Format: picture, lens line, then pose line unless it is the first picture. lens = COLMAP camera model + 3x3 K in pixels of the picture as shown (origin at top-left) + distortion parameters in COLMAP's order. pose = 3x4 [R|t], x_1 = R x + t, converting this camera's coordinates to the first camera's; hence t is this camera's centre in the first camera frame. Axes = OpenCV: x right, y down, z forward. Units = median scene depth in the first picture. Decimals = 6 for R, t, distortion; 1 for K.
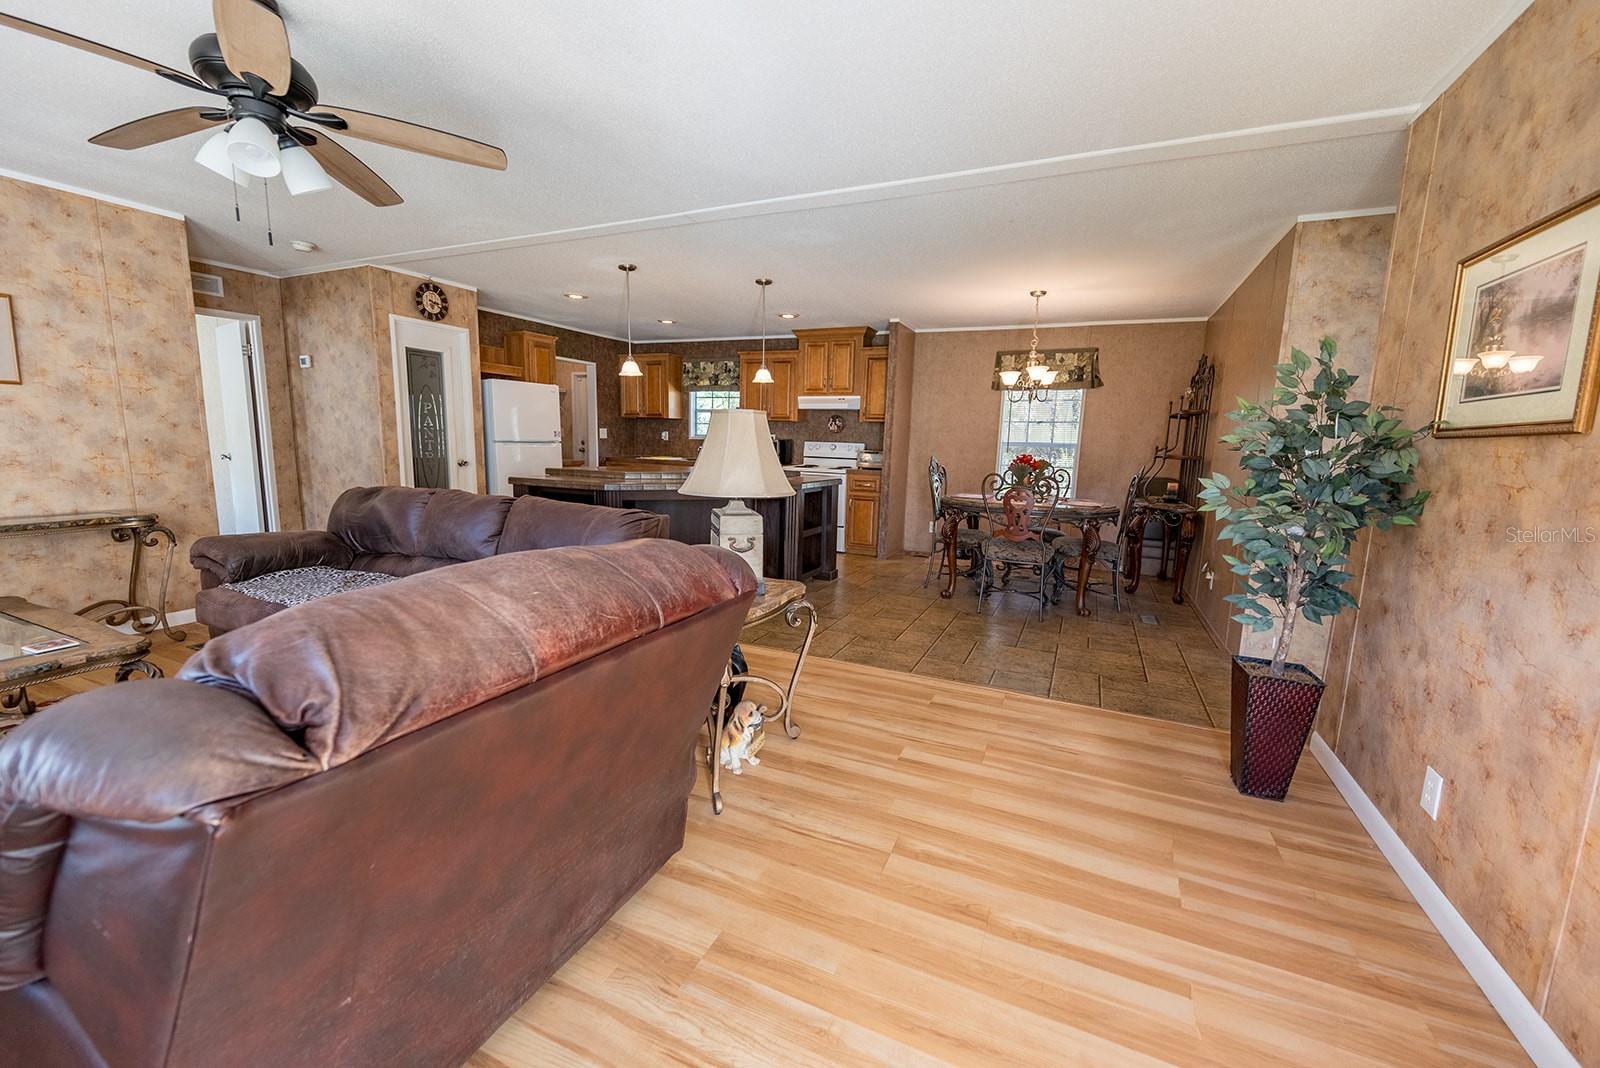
lens RADIAL K [[631.2, 0, 802.8], [0, 631.2, 534.8], [0, 0, 1]] dist [-0.001669, -0.000298]
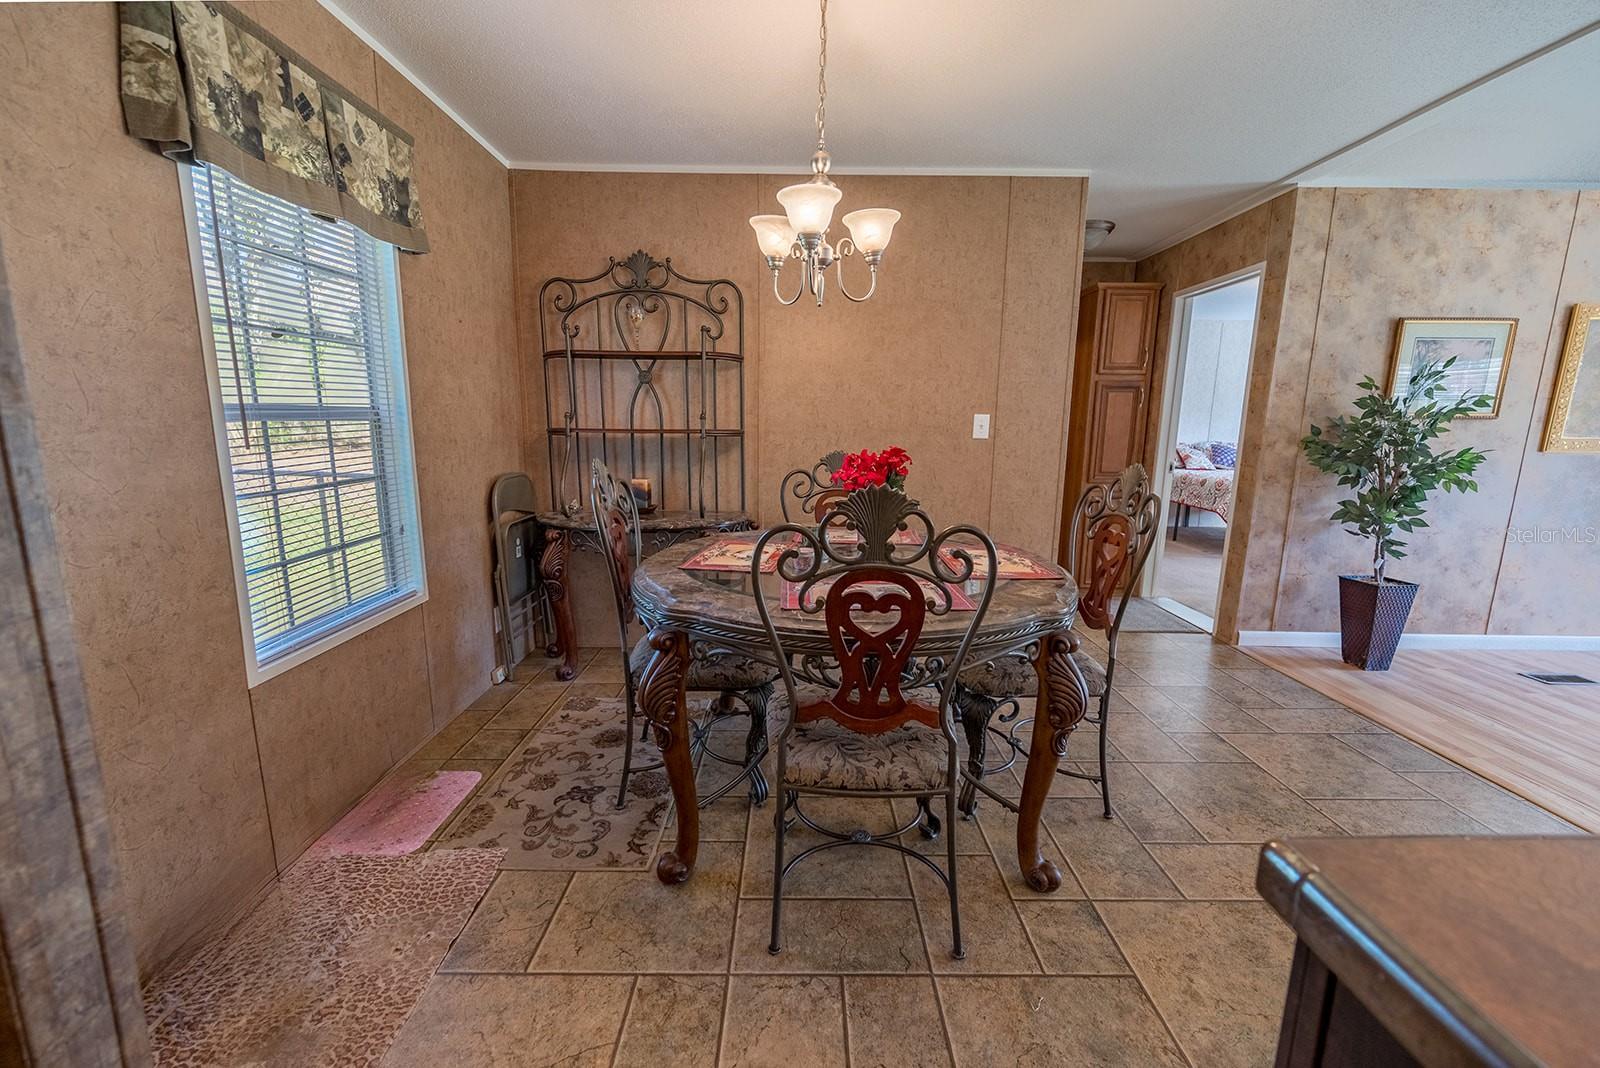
lens RADIAL K [[632.2, 0, 800.0], [0, 632.2, 534.0], [0, 0, 1]] dist [-0.001807, 0.000054]
pose [[-0.413916, -0.194176, 0.889364, 0.012024], [0.112360, 0.958617, 0.261589, -0.142905], [-0.903354, 0.208205, -0.374970, 0.937398]]
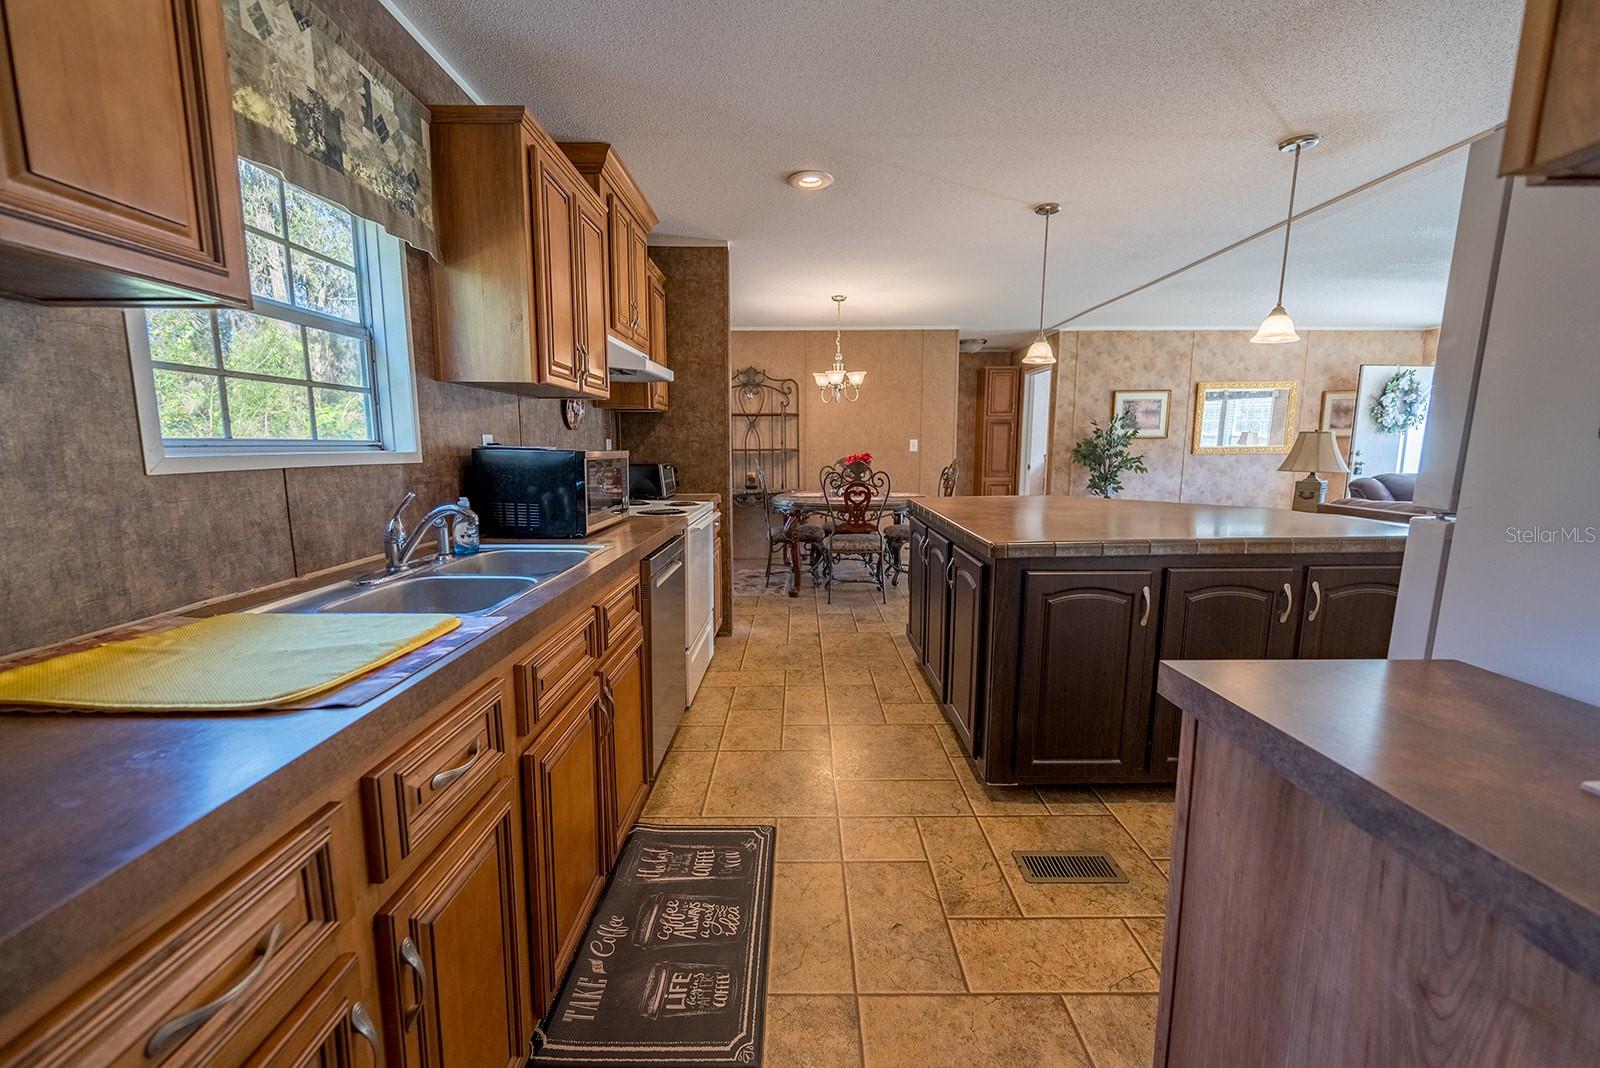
lens RADIAL K [[629.0, 0, 800.0], [0, 629.0, 534.0], [0, 0, 1]] dist [-0.001649, -0.000237]
pose [[-0.413605, -0.157060, 0.896807, -0.458972], [0.126374, 0.965570, 0.227386, -0.195701], [-0.901643, 0.207381, -0.379516, 1.192678]]
